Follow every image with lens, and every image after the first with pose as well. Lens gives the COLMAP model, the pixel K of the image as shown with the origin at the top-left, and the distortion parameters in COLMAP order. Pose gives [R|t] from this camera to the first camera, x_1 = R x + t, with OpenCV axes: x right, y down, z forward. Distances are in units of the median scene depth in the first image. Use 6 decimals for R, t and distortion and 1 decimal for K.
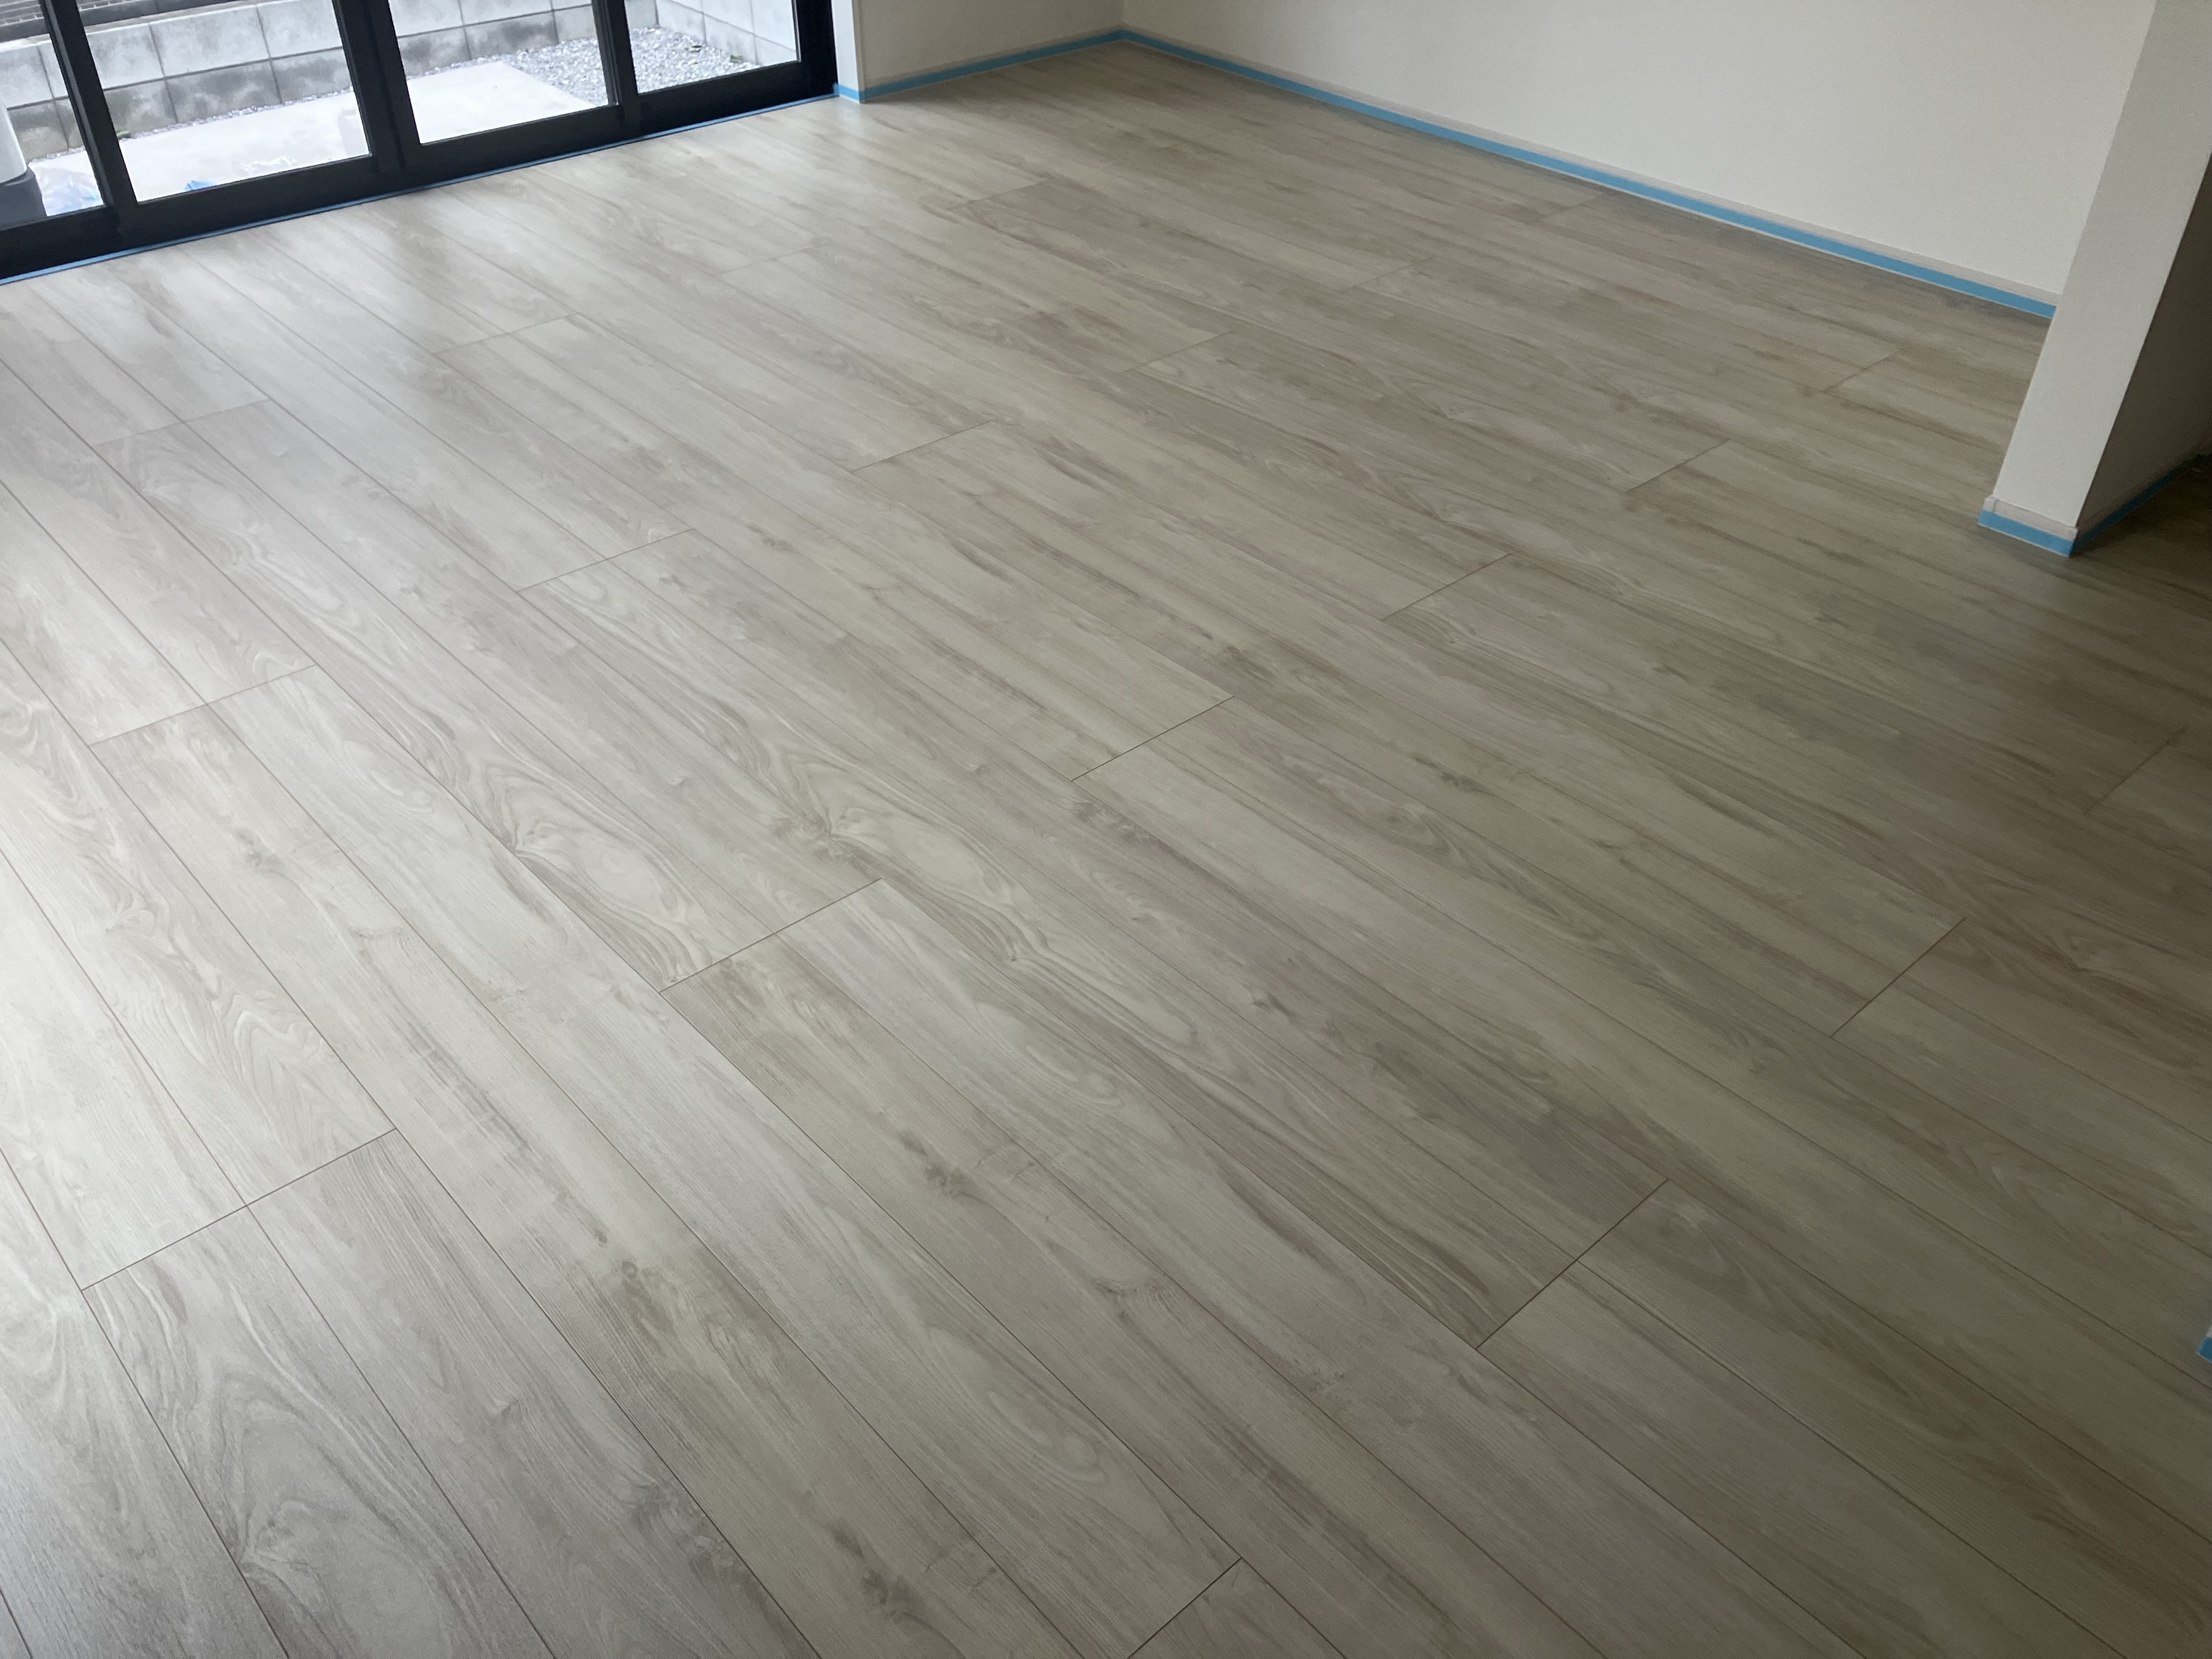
lens RADIAL K [[1845.8, 0, 1106.0], [0, 1845.8, 829.5], [0, 0, 1]] dist [0.089532, -0.174169]
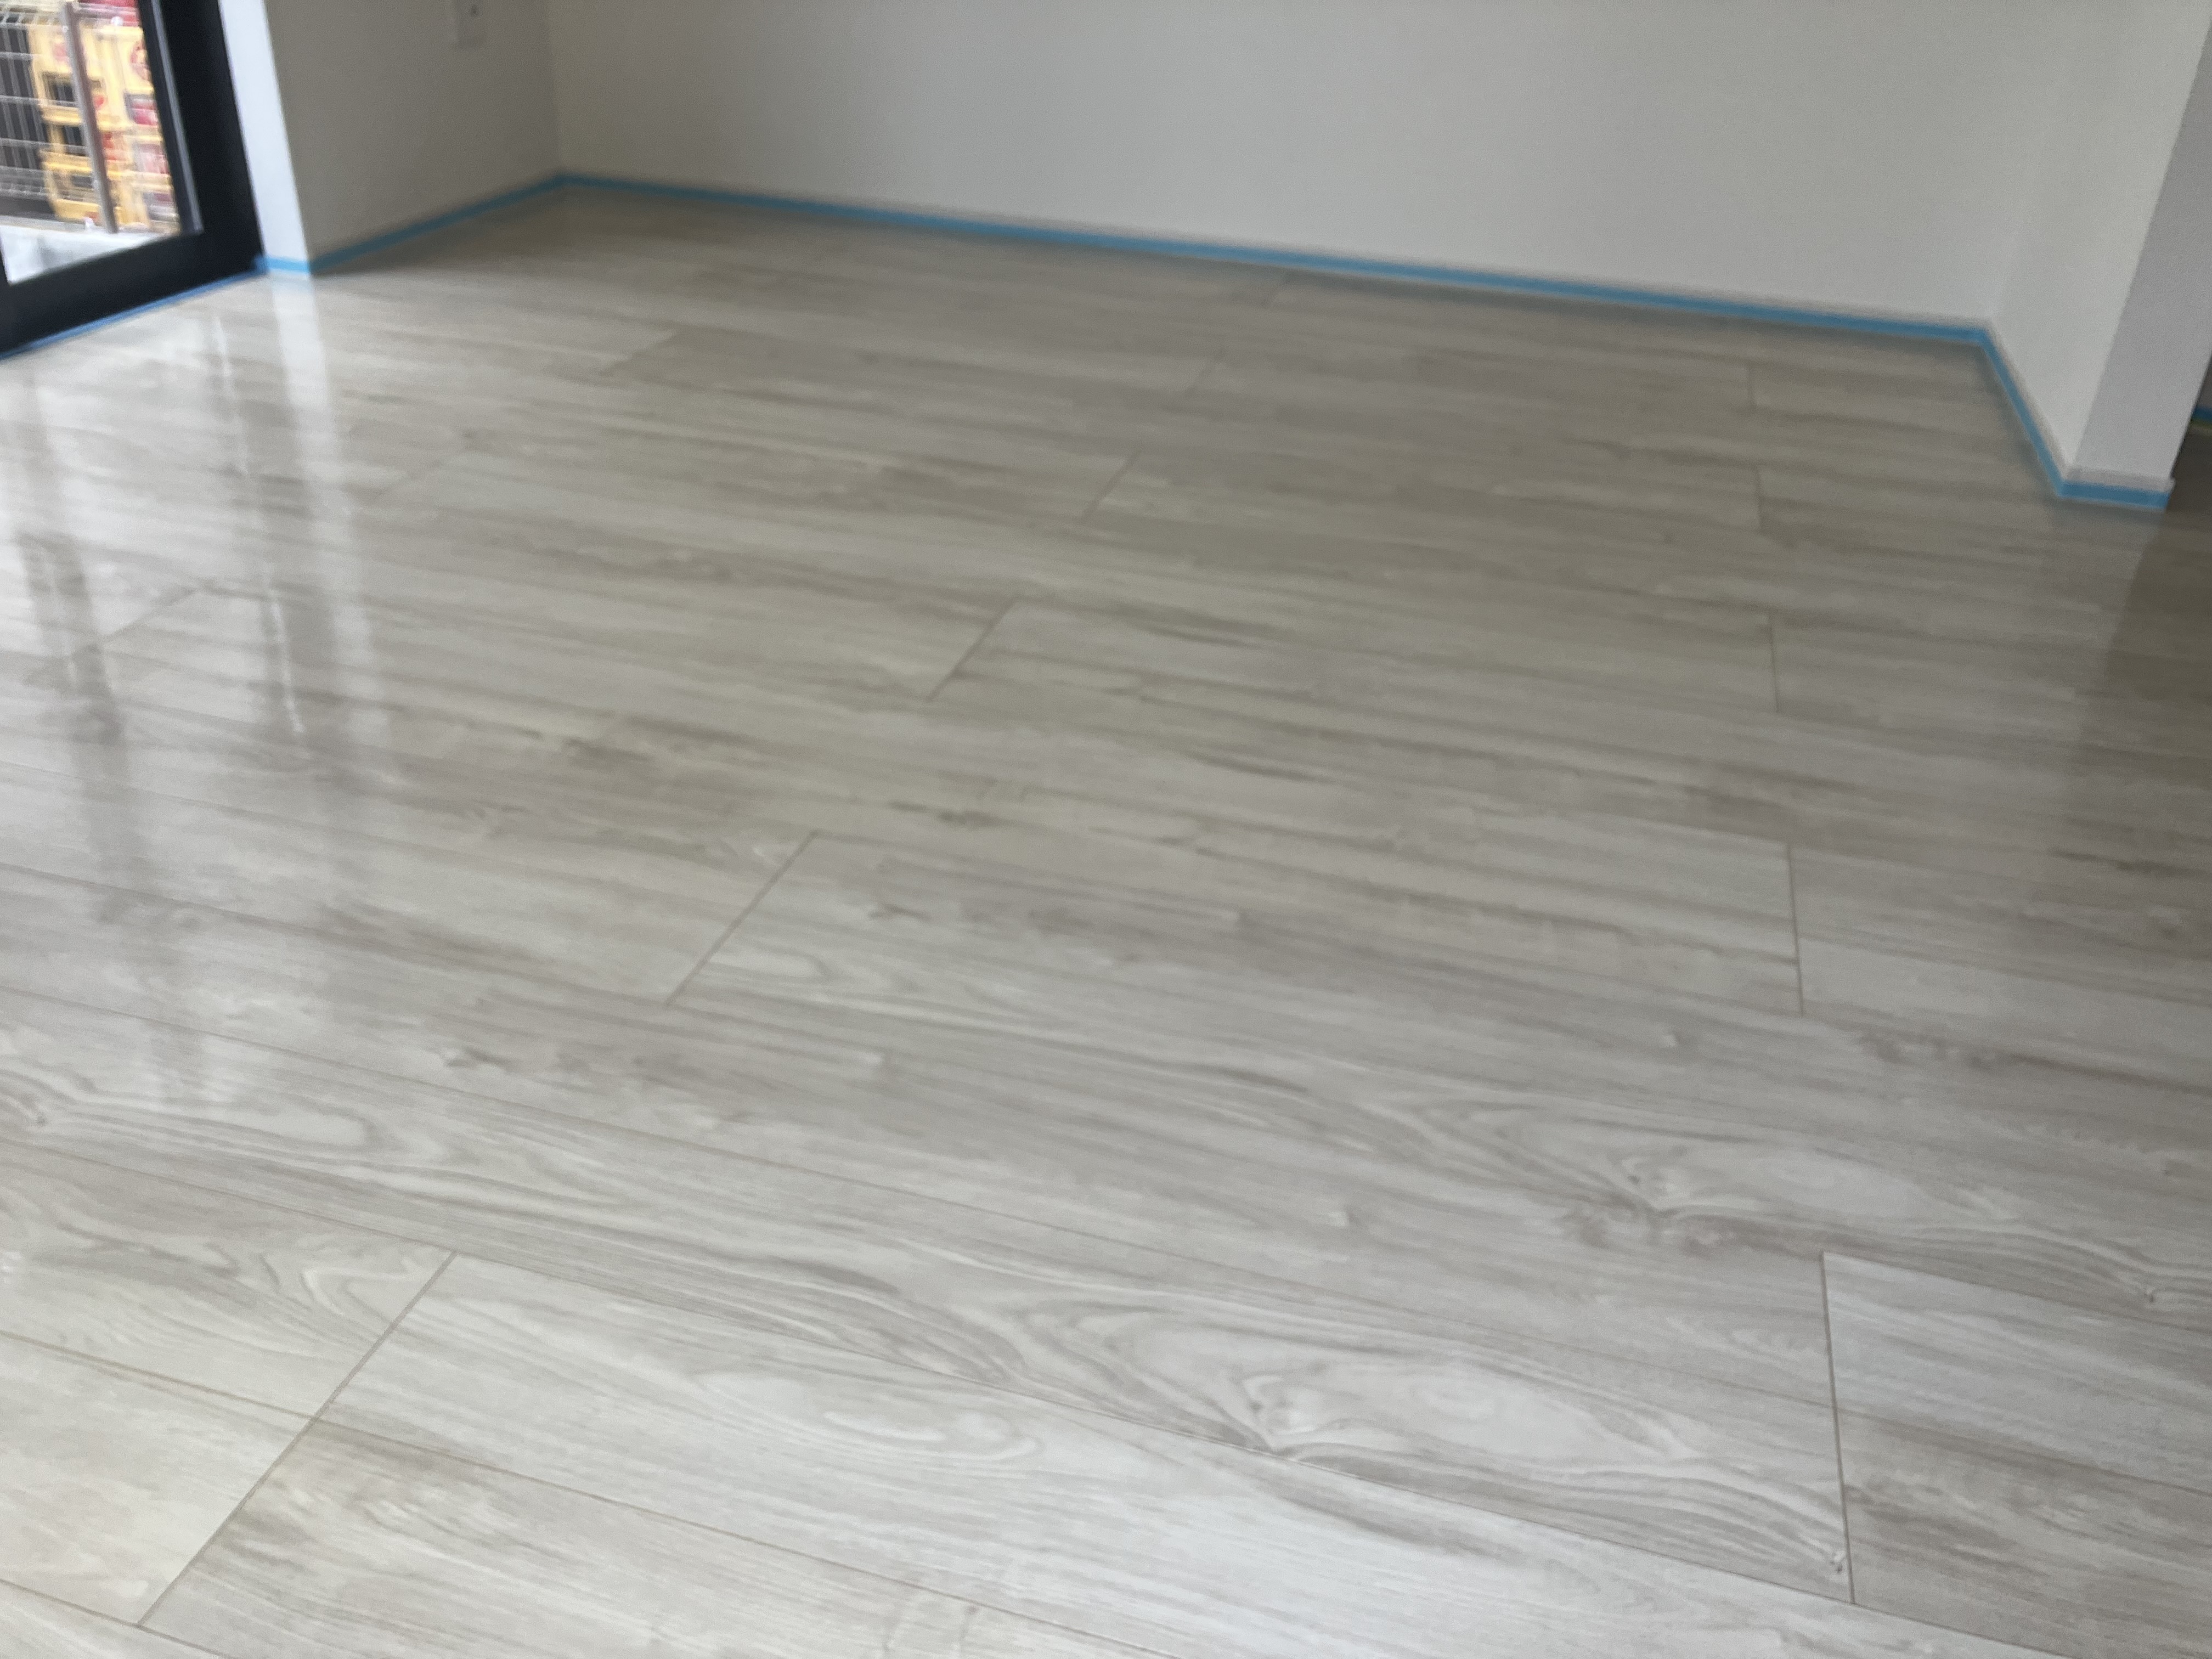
lens RADIAL K [[1845.8, 0, 1106.0], [0, 1845.8, 829.5], [0, 0, 1]] dist [0.089532, -0.174169]
pose [[0.843090, -0.241571, 0.480461, -0.382914], [0.293212, 0.955438, -0.034128, -0.100505], [-0.450807, 0.169650, 0.876352, 0.376185]]
